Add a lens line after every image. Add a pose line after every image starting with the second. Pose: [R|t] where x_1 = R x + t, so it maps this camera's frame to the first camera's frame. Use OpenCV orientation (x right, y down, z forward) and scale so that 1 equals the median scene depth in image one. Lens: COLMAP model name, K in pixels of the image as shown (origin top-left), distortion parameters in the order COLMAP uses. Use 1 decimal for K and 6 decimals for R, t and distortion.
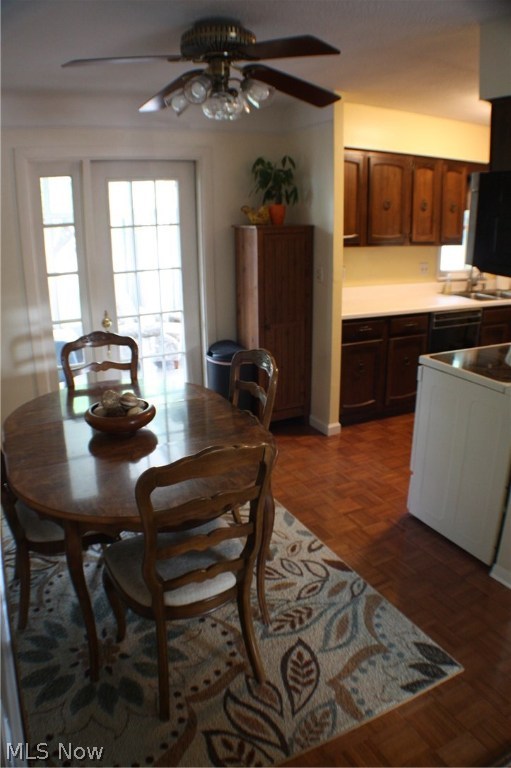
lens RADIAL K [[536.9, 0, 255.5], [0, 536.9, 384.0], [0, 0, 1]] dist [-0.192274, 0.070389]
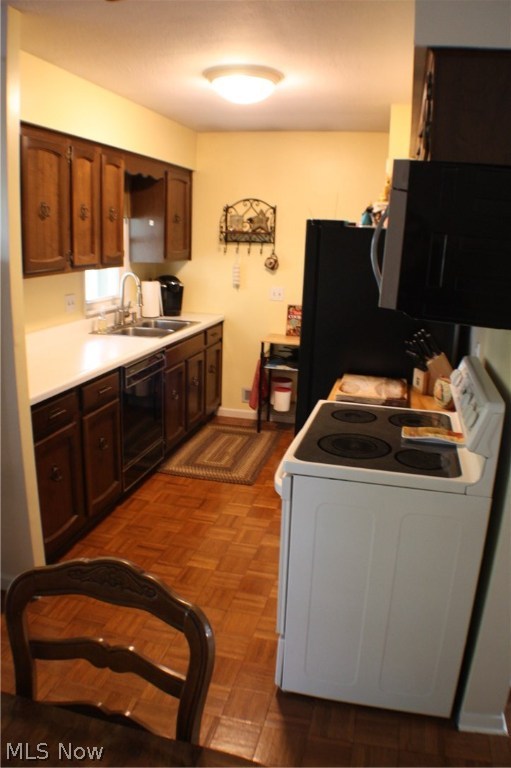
lens RADIAL K [[614.1, 0, 255.5], [0, 614.1, 384.0], [0, 0, 1]] dist [-0.157466, 0.021358]
pose [[0.668370, -0.155439, 0.727407, -0.139159], [0.195618, 0.980230, 0.029722, -0.105299], [-0.717646, 0.122429, 0.685562, 0.331858]]
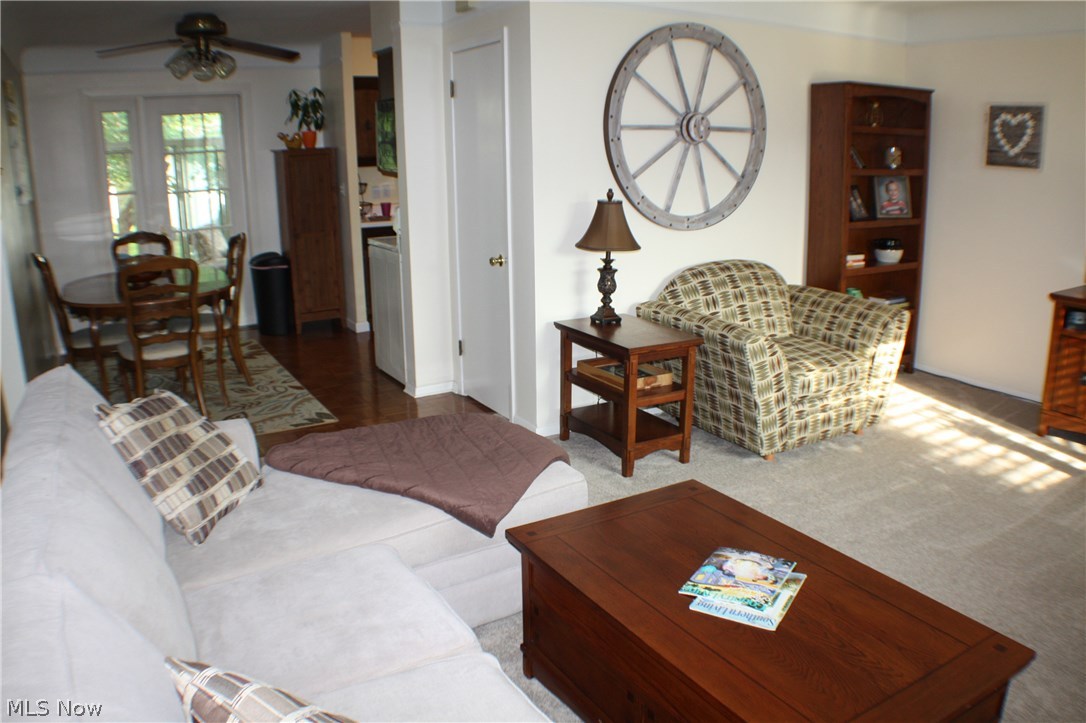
lens RADIAL K [[868.4, 0, 543.0], [0, 868.4, 361.5], [0, 0, 1]] dist [-0.157466, 0.021358]
pose [[0.999419, -0.016078, 0.030041, 0.452131], [0.017886, 0.997982, -0.060927, 0.263229], [-0.029001, 0.061429, 0.997690, -0.772686]]
